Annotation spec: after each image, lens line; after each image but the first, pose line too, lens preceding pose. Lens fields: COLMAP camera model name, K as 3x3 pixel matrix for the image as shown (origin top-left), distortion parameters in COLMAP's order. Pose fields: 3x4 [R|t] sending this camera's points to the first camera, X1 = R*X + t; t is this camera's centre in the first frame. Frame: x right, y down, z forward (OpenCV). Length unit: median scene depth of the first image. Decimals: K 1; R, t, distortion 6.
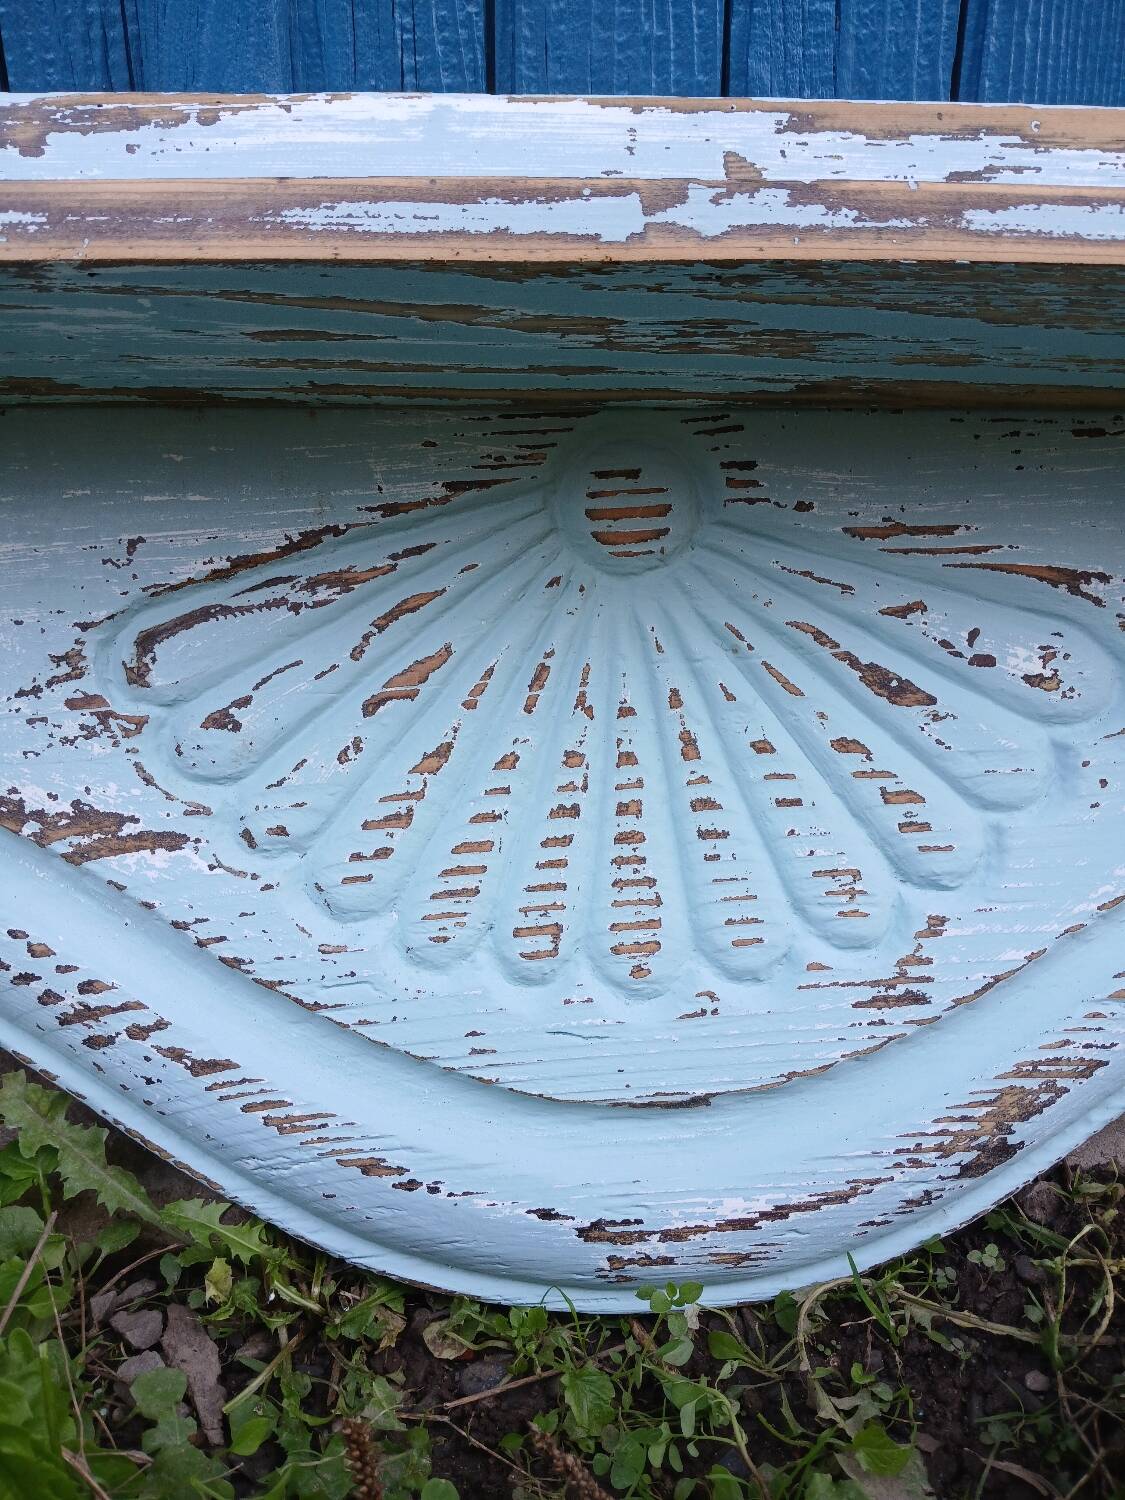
lens RADIAL K [[1164.2, 0, 562.6], [0, 1164.2, 745.6], [0, 0, 1]] dist [0.105230, -0.256070]
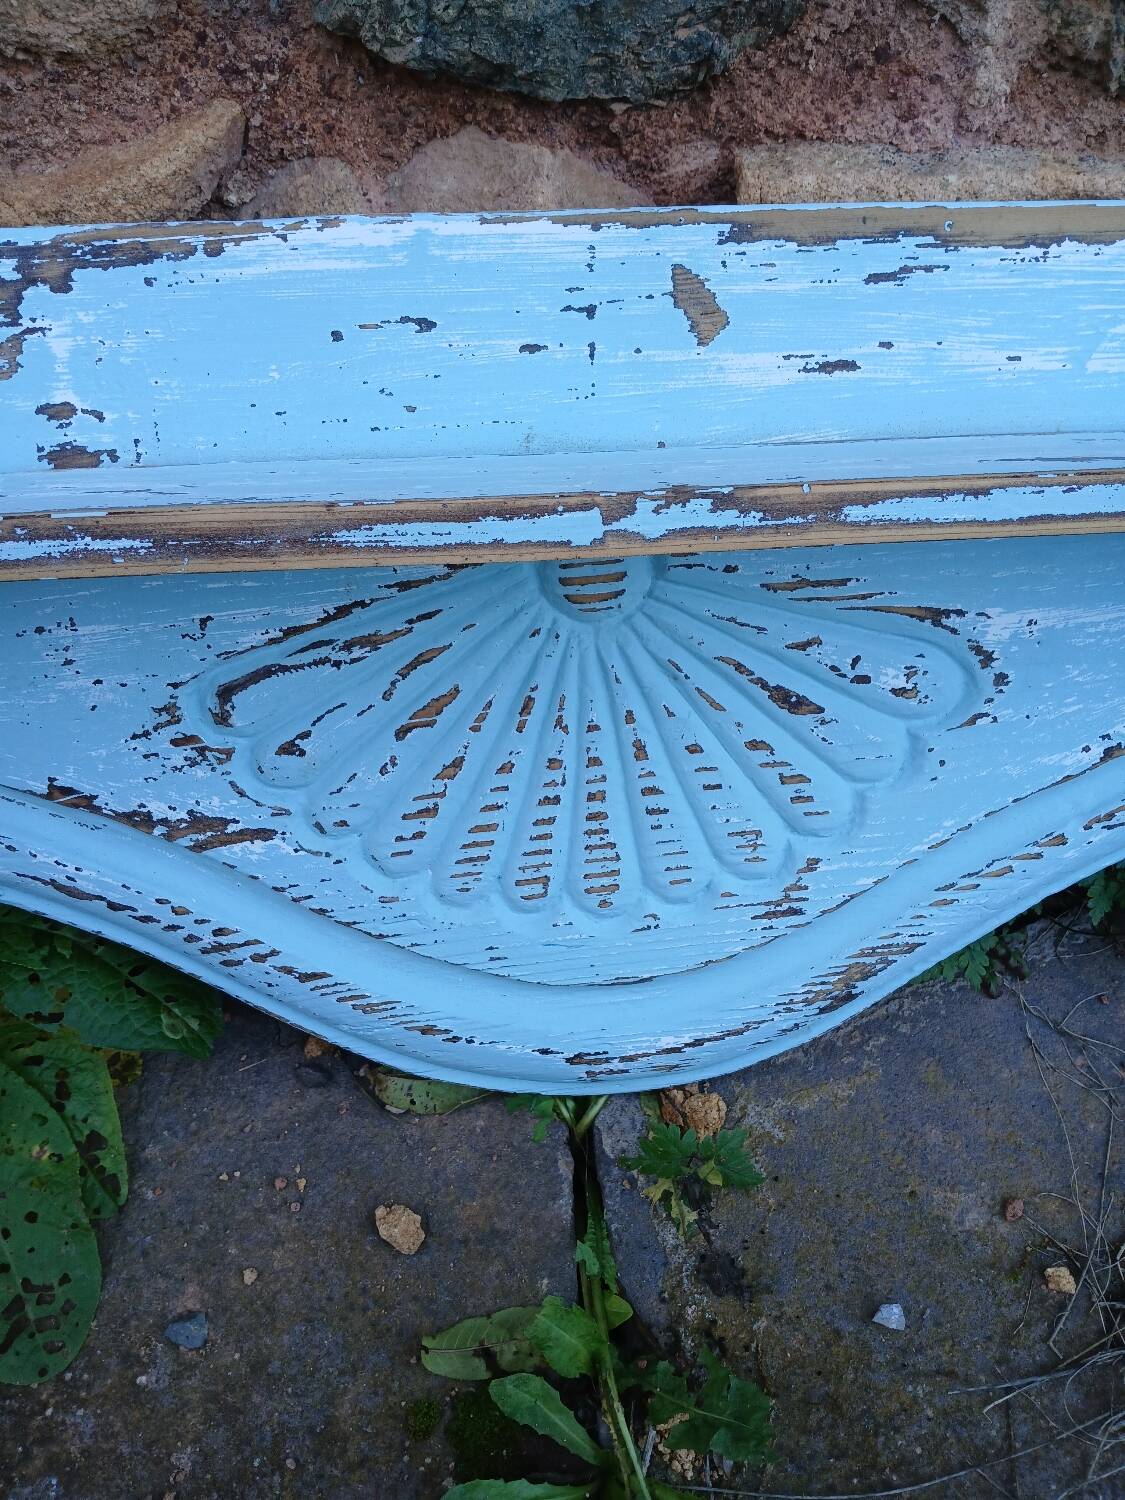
lens RADIAL K [[1164.2, 0, 562.6], [0, 1164.2, 745.6], [0, 0, 1]] dist [0.105230, -0.256070]
pose [[0.999062, -0.035292, 0.025076, -0.014485], [0.022869, 0.922002, 0.386509, -0.533452], [-0.036761, -0.385573, 0.921945, -0.237156]]
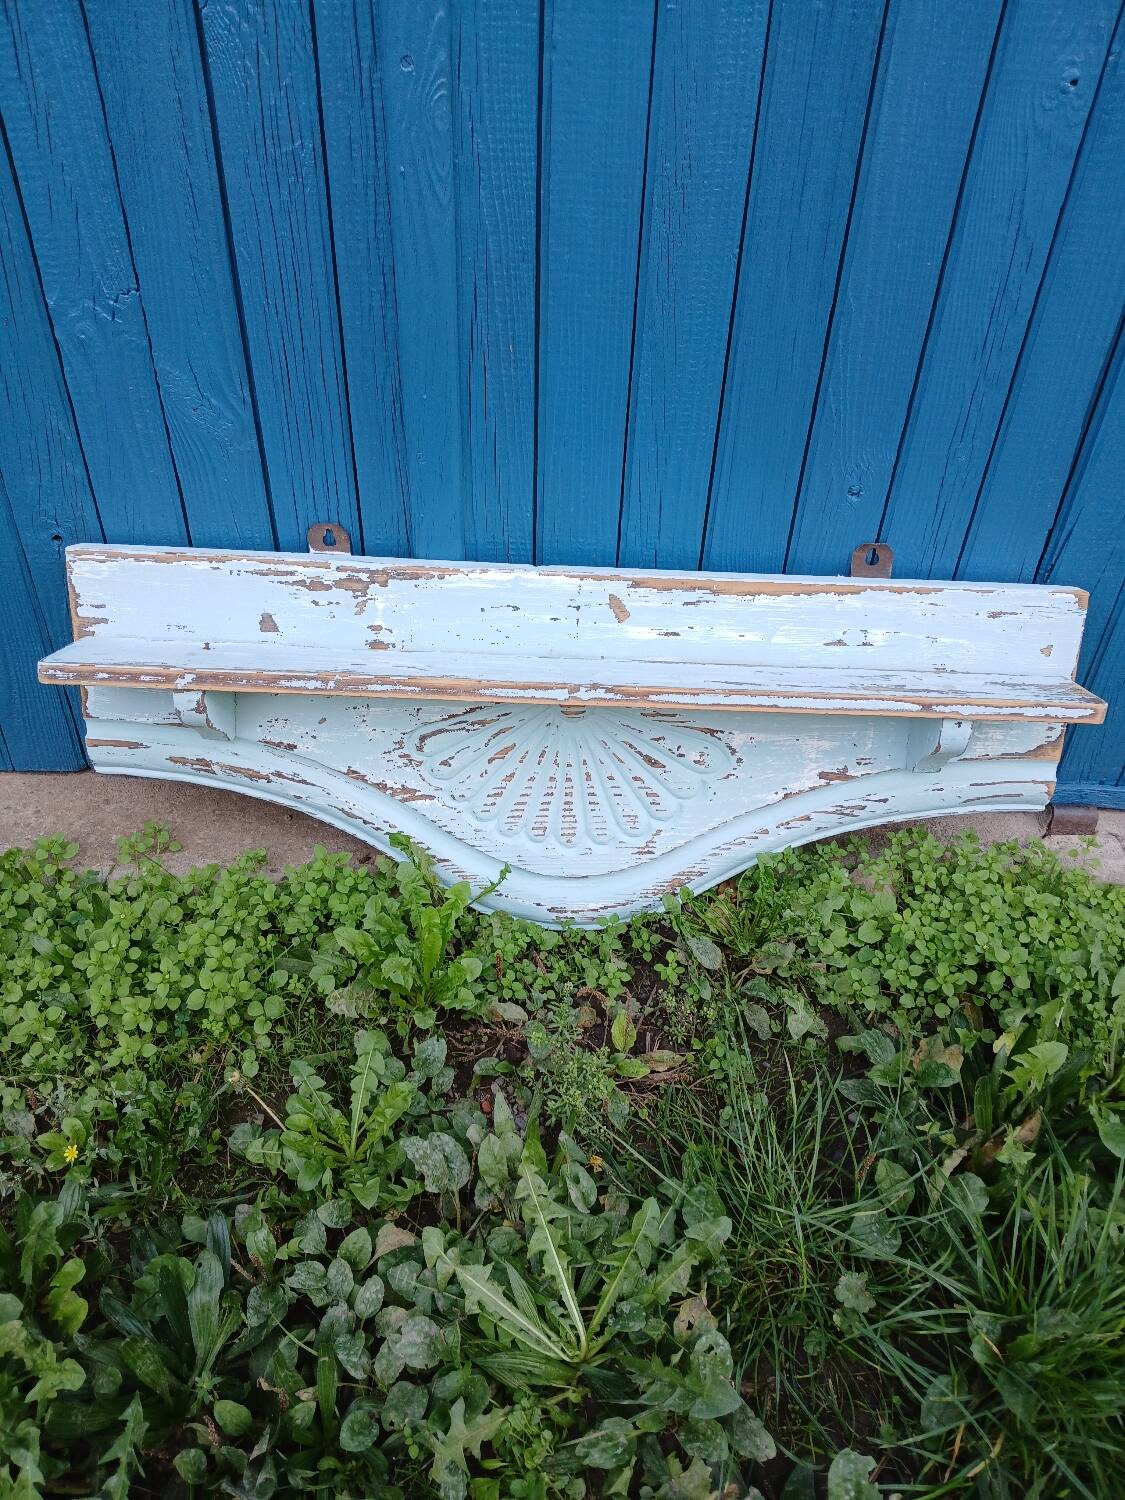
lens RADIAL K [[1173.0, 0, 569.0], [0, 1173.0, 746.1], [0, 0, 1]] dist [0.120268, -0.253002]
pose [[0.998367, 0.053091, -0.021110, 0.121051], [-0.042941, 0.940983, 0.335719, -1.185019], [0.037687, -0.334264, 0.941726, -2.064809]]
